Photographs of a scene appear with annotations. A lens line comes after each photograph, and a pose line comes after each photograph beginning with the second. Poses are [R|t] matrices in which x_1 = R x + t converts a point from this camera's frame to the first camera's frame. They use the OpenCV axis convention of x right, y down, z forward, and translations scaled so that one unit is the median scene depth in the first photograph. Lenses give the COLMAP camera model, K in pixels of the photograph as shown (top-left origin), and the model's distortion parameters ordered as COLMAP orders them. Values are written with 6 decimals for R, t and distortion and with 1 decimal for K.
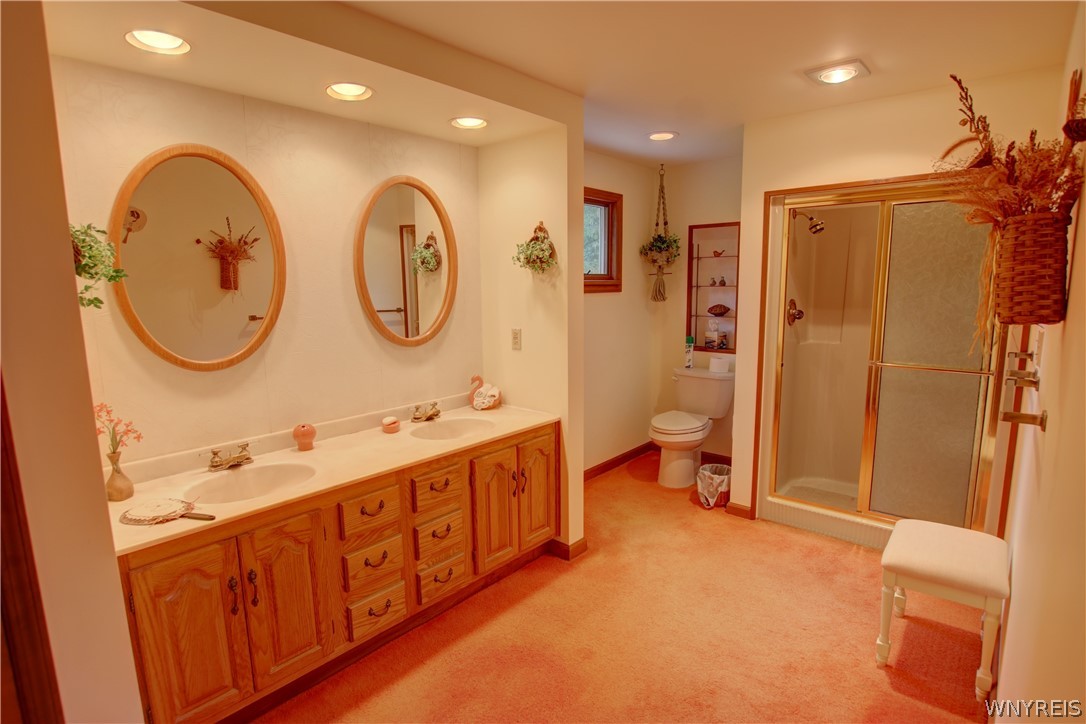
lens RADIAL K [[547.2, 0, 544.3], [0, 547.2, 363.5], [0, 0, 1]] dist [-0.030146, 0.002342]
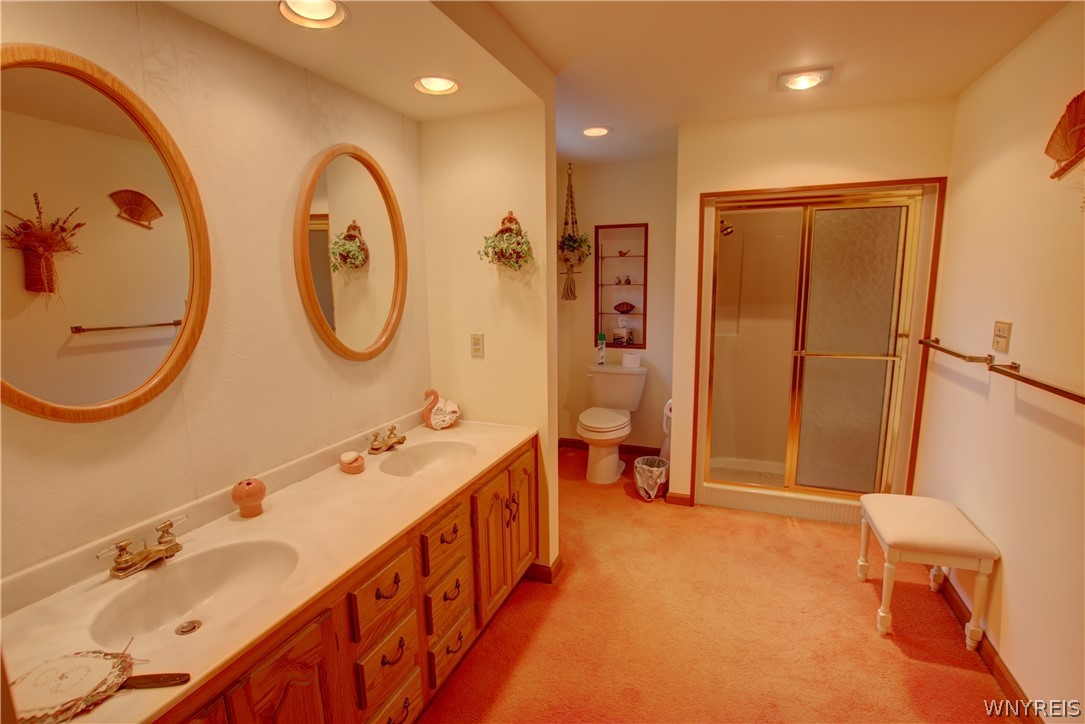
lens RADIAL K [[504.0, 0, 540.6], [0, 504.0, 363.8], [0, 0, 1]] dist [-0.033897, 0.005224]
pose [[0.942904, -0.054490, 0.328576, -0.243672], [0.050378, 0.998509, 0.021021, -0.029112], [-0.329232, -0.003268, 0.944243, 0.221148]]
